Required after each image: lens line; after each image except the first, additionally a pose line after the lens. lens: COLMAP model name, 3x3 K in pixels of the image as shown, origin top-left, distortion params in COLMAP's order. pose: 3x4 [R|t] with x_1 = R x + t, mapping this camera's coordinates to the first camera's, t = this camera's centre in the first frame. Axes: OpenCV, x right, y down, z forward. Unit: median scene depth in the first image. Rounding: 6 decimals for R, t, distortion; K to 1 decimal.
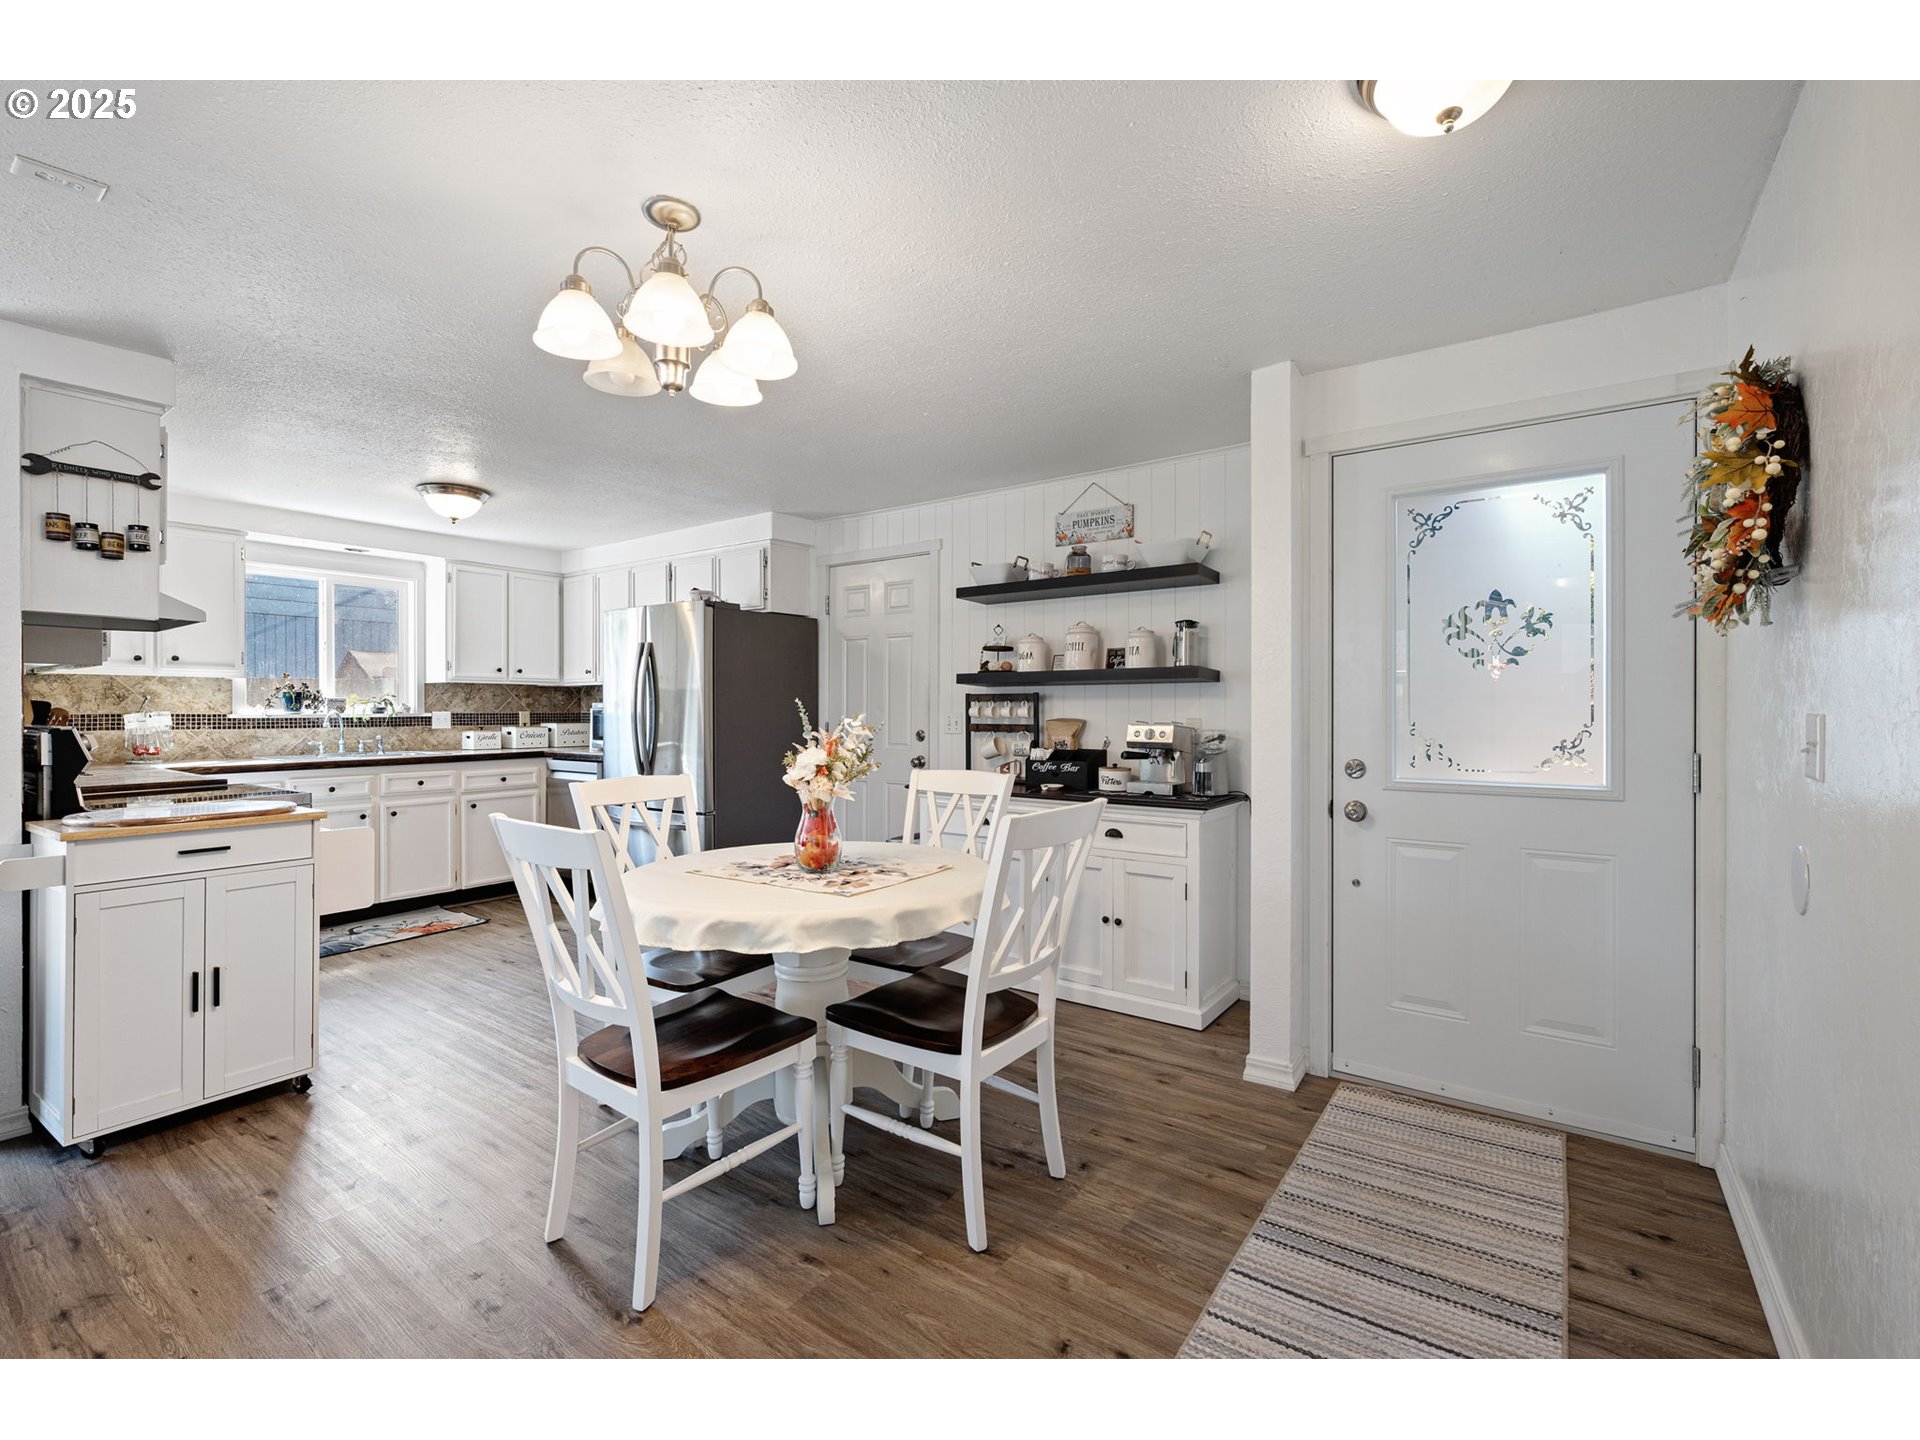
lens RADIAL K [[863.3, 0, 974.0], [0, 863.3, 712.1], [0, 0, 1]] dist [-0.001484, 0.000391]
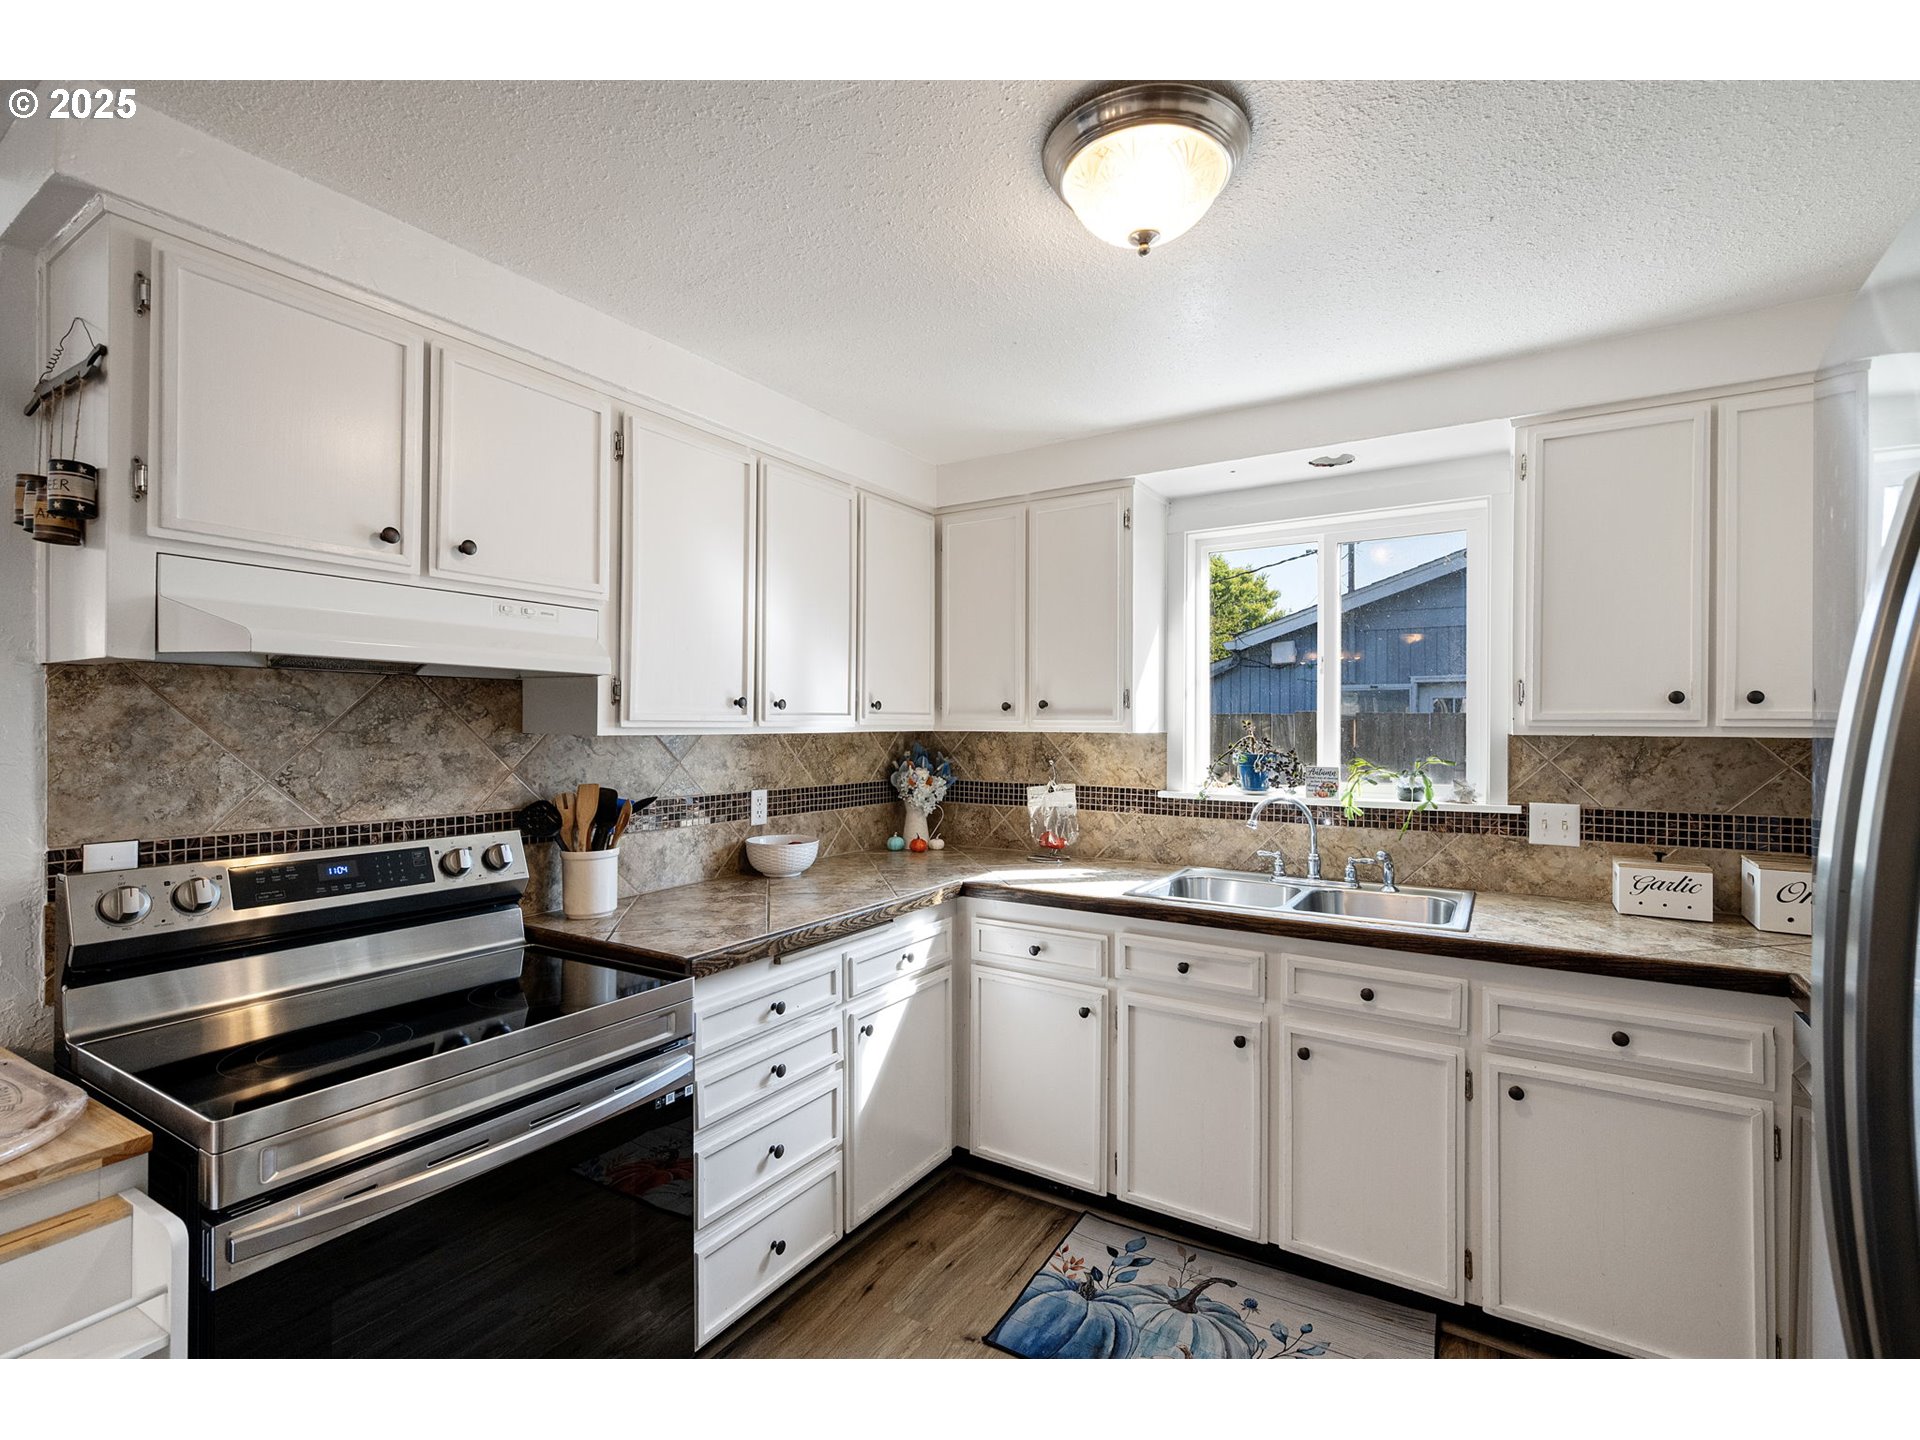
lens RADIAL K [[863.3, 0, 965.0], [0, 863.3, 724.9], [0, 0, 1]] dist [-0.001484, 0.000391]
pose [[0.056365, 0.000509, -0.998410, -0.267258], [-0.006773, 0.999977, 0.000127, -0.043092], [0.998387, 0.006755, 0.056367, 0.831396]]
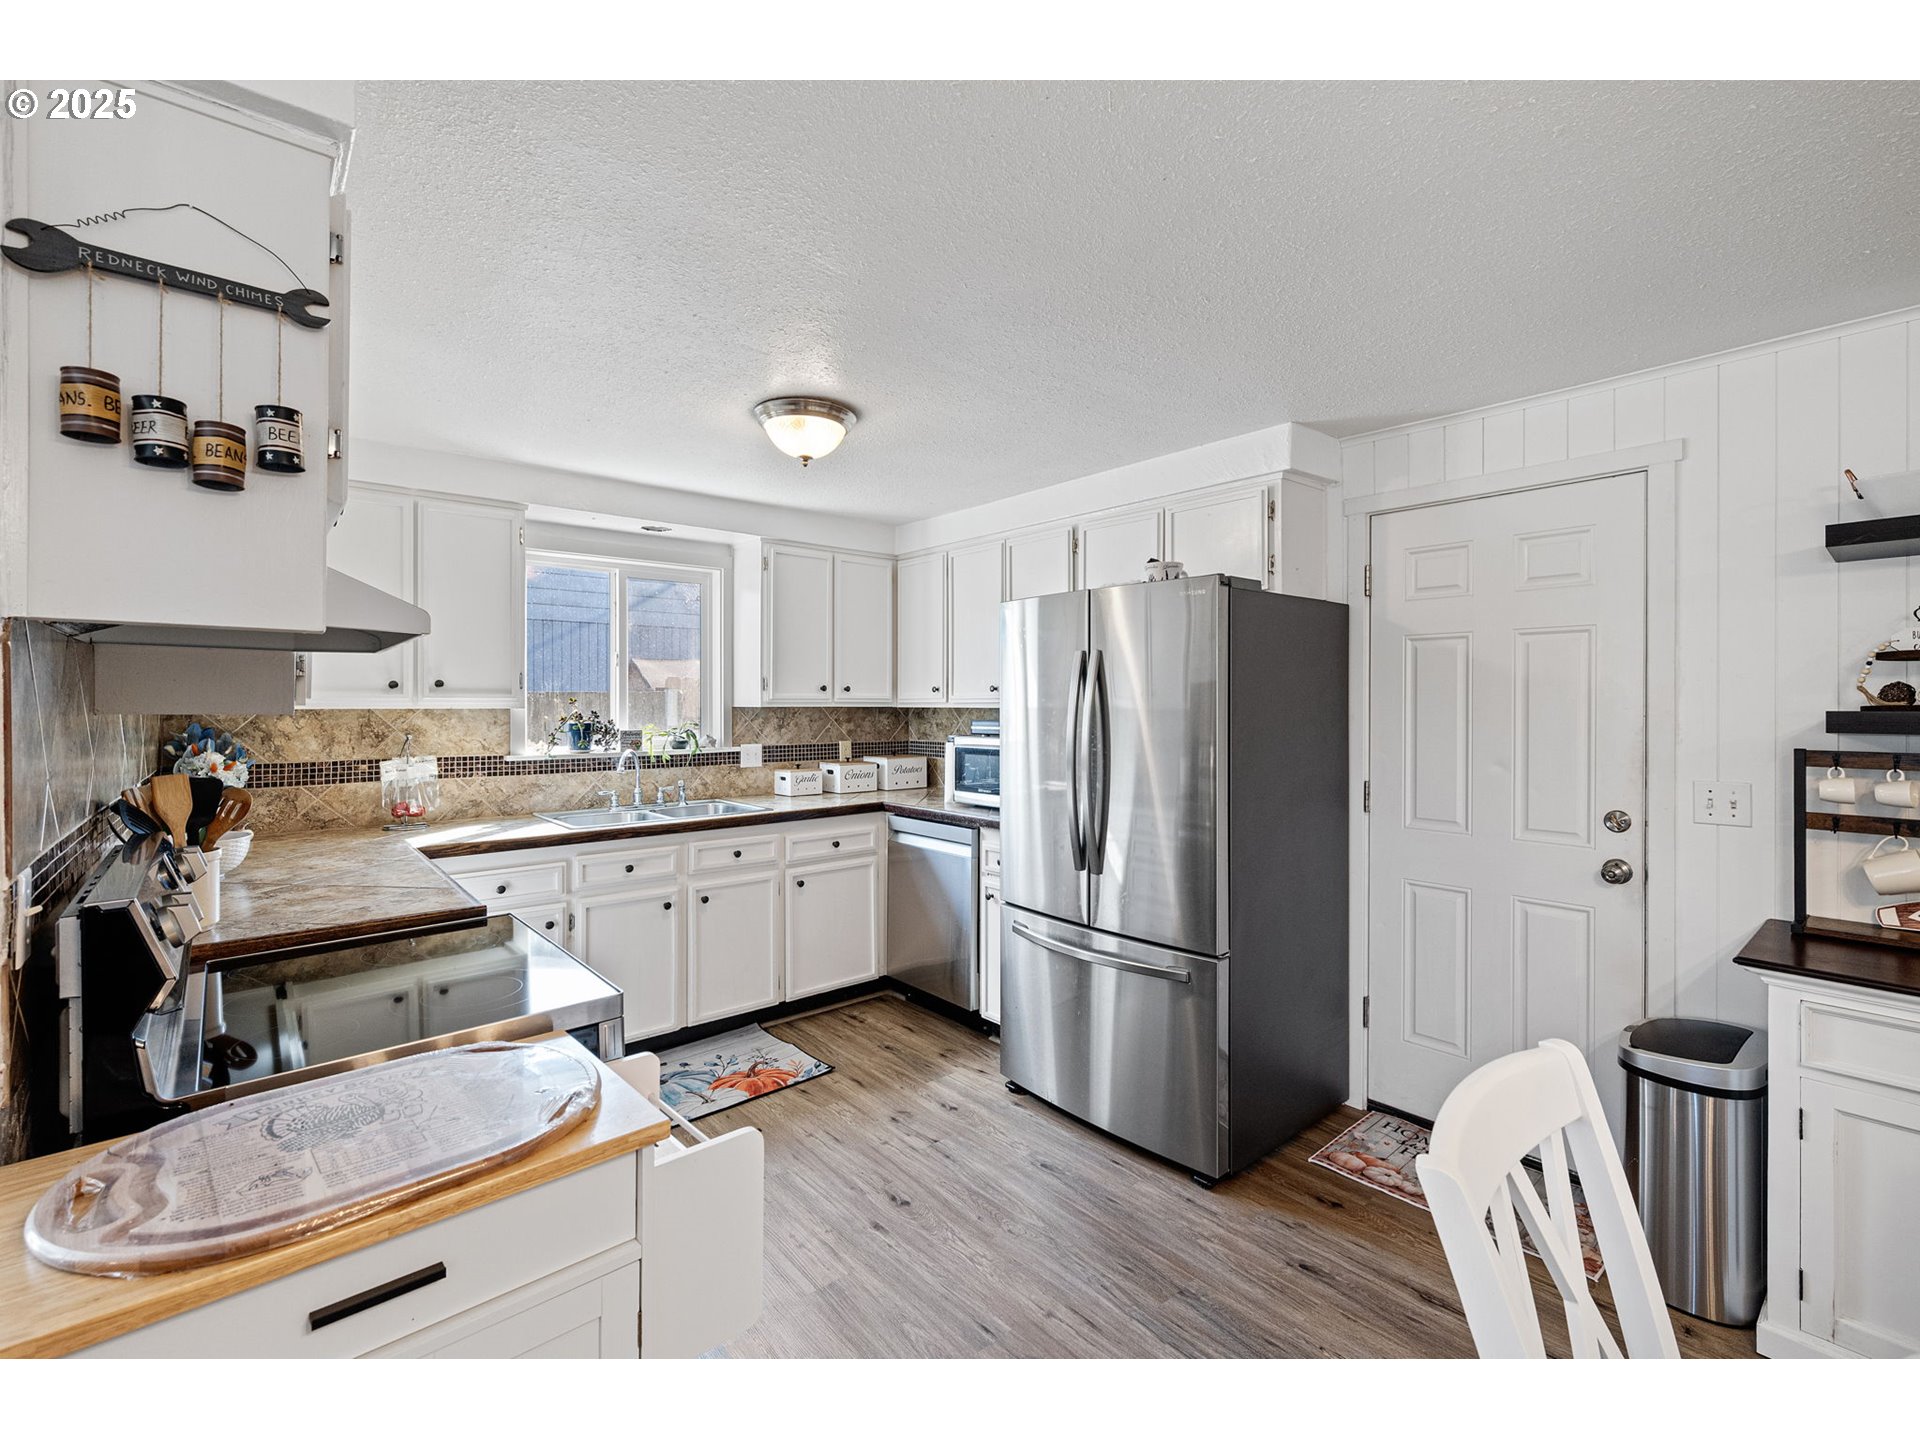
lens RADIAL K [[859.7, 0, 962.0], [0, 859.7, 703.5], [0, 0, 1]] dist [-0.003418, -0.000205]
pose [[0.970034, -0.000186, -0.242971, -0.308937], [-0.000443, 0.999997, -0.002537, -0.040759], [0.242970, 0.002568, 0.970030, 0.384124]]
